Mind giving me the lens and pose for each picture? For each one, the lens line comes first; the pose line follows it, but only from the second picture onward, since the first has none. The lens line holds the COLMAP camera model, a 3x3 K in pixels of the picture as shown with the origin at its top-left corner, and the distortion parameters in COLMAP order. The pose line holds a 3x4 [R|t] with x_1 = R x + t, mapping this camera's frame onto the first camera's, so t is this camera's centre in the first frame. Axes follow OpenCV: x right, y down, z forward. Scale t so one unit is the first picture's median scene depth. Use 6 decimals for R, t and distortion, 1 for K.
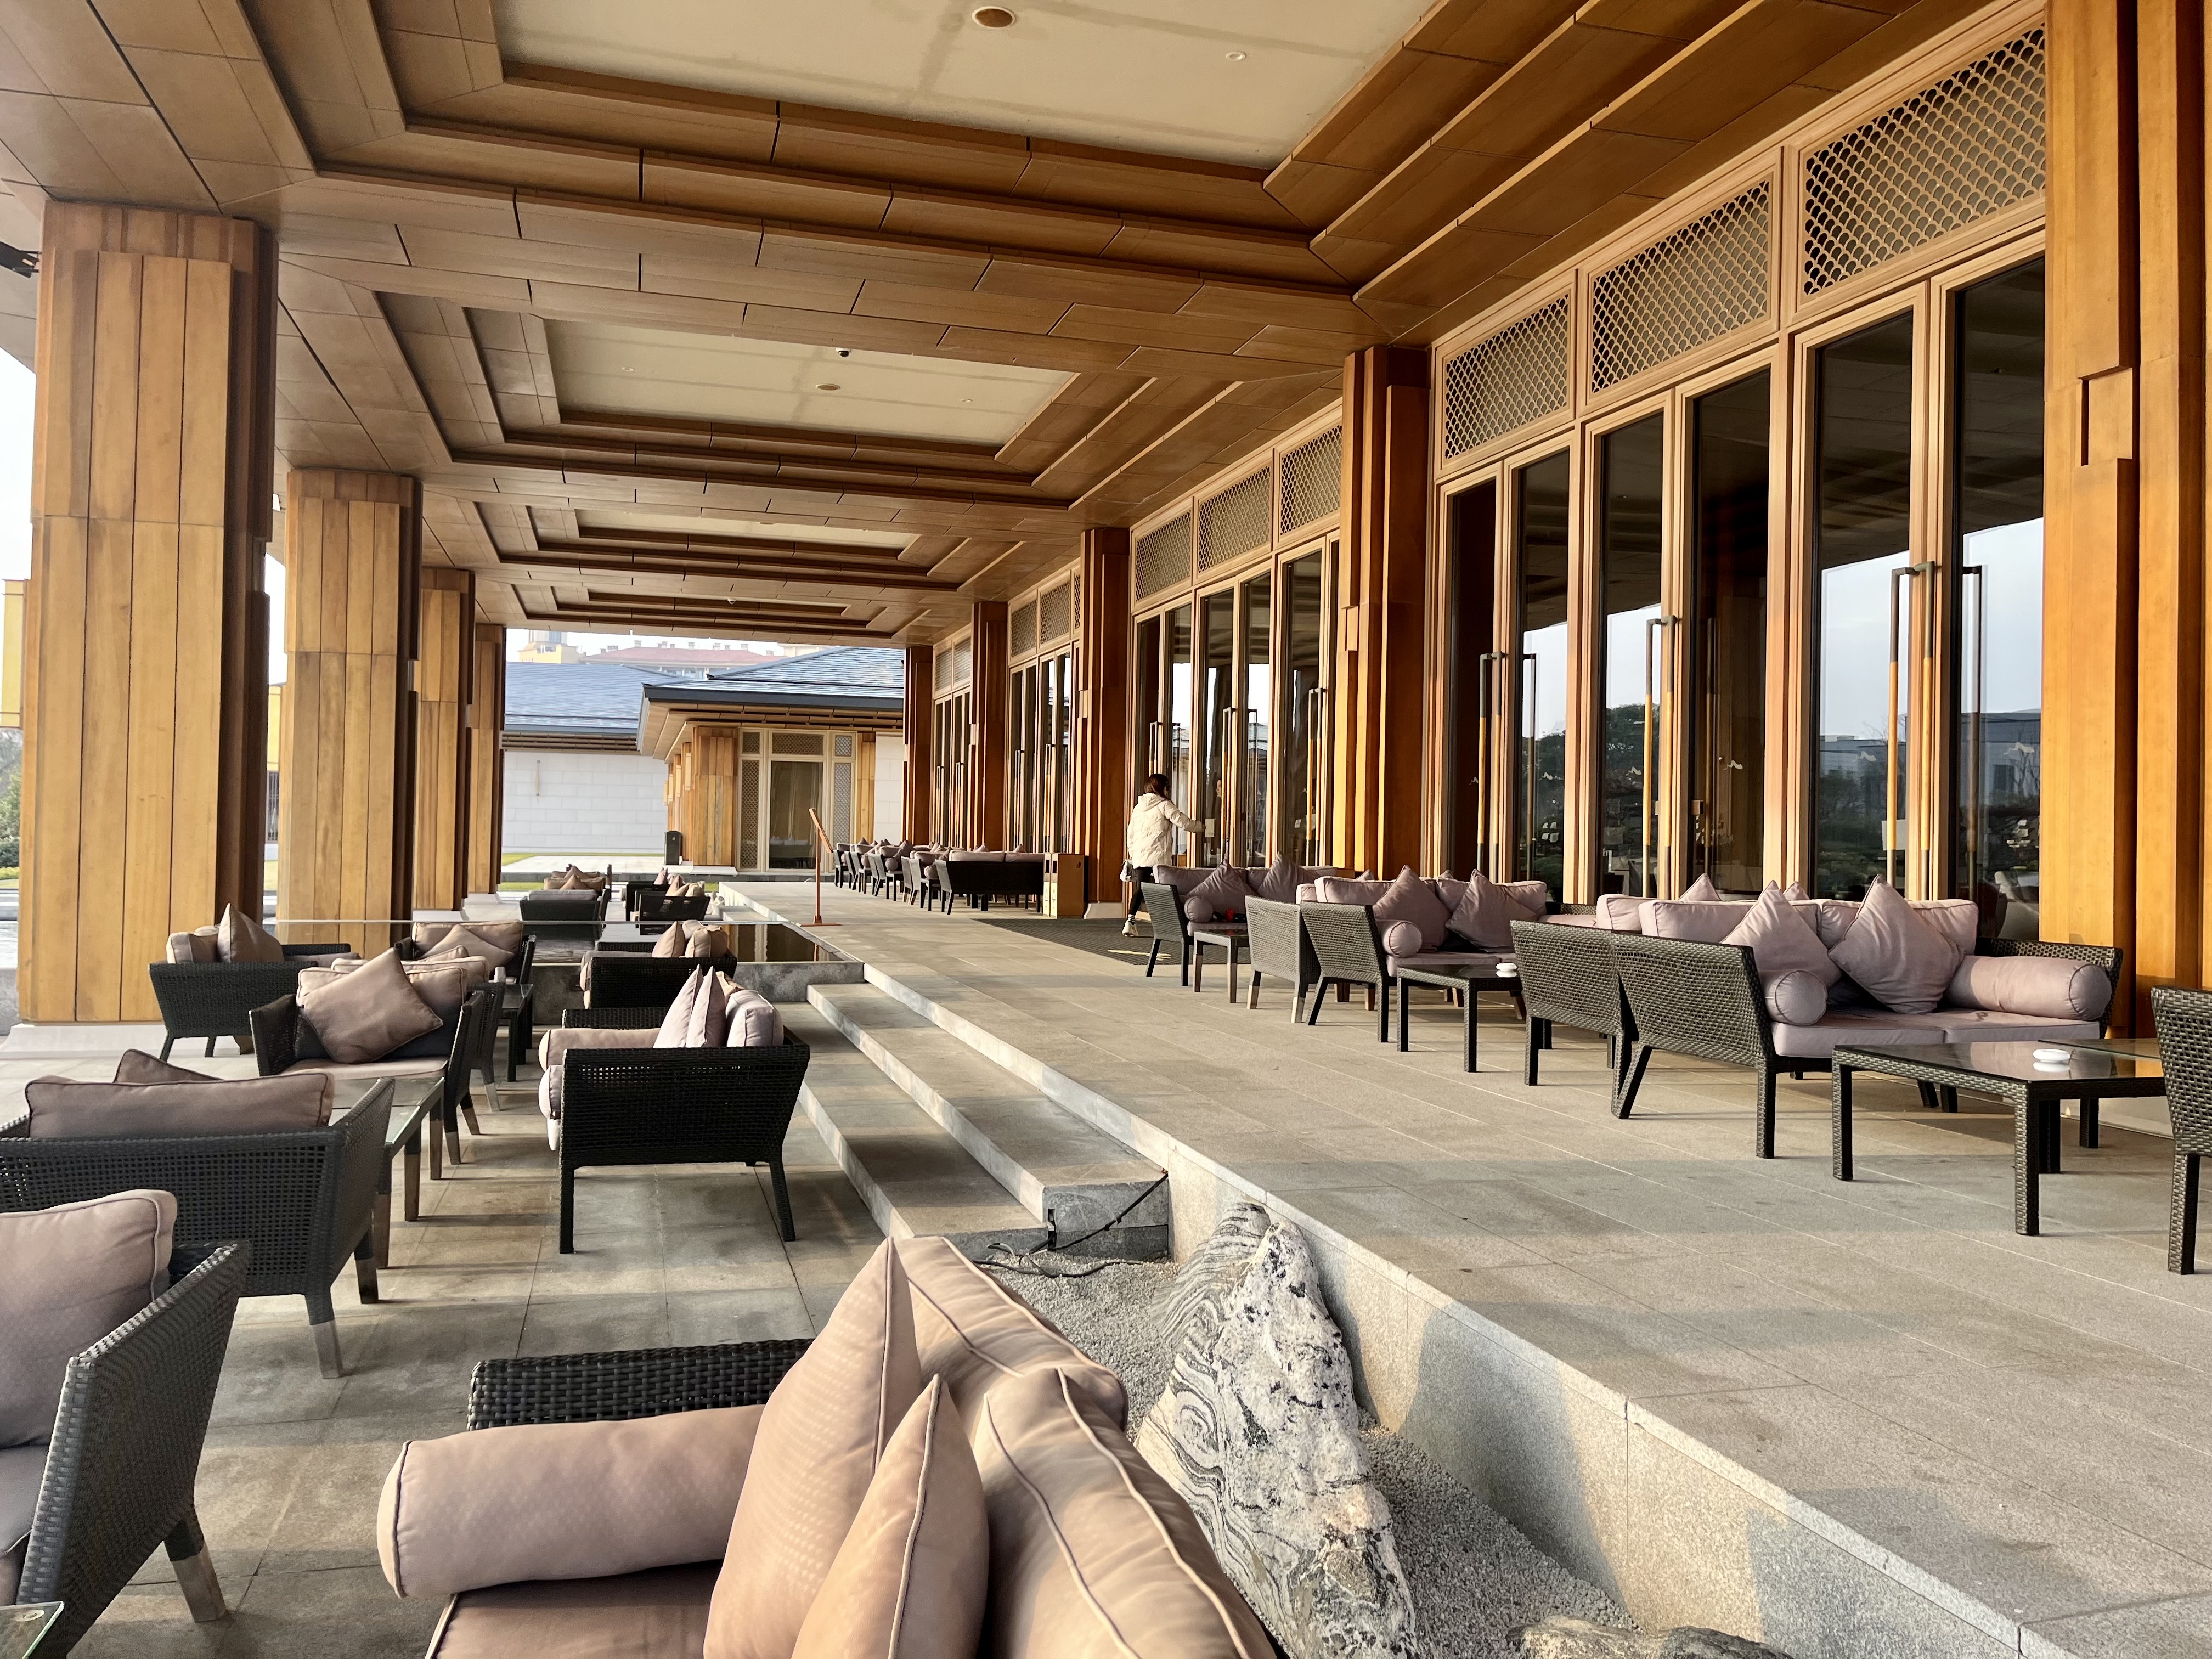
lens RADIAL K [[1646.0, 0, 1106.0], [0, 1646.0, 829.5], [0, 0, 1]] dist [0.001799, -0.000392]
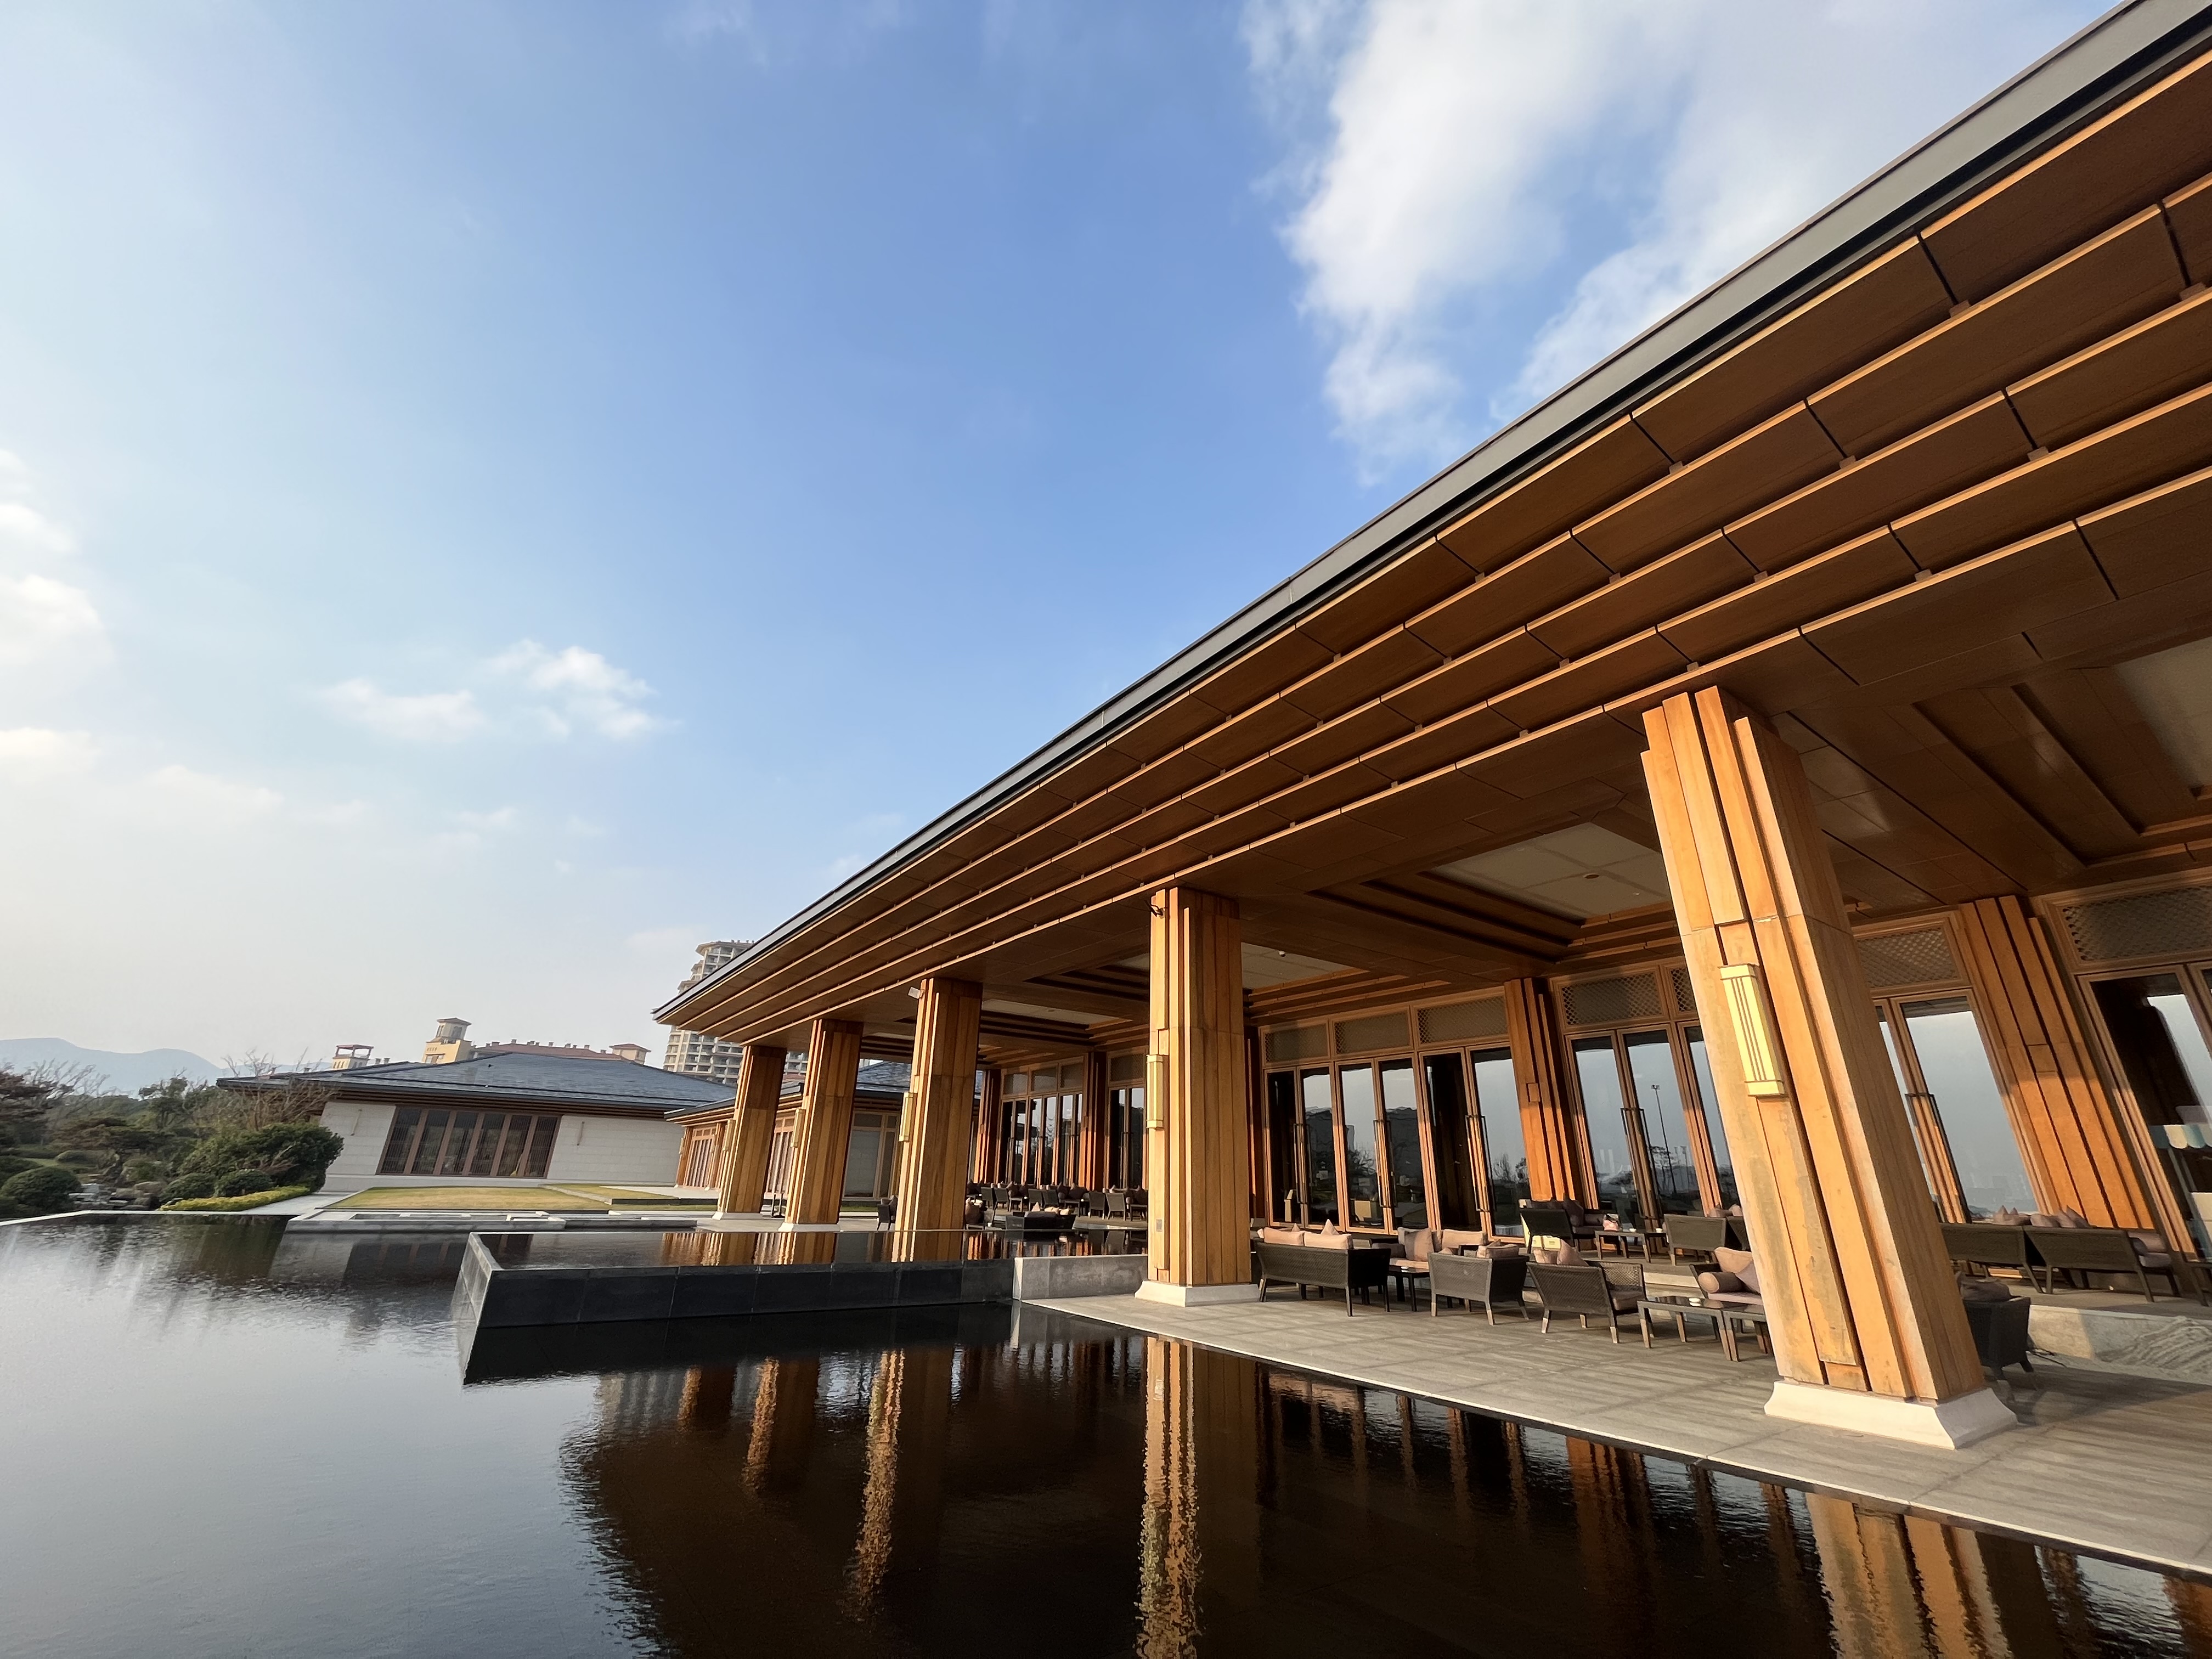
lens RADIAL K [[879.5, 0, 1106.0], [0, 879.5, 829.5], [0, 0, 1]] dist [0.001033, -0.000013]
pose [[0.939523, 0.117394, 0.321738, -1.133320], [0.004152, 0.935446, -0.353444, -0.023759], [-0.342461, 0.333404, 0.878386, -0.078546]]
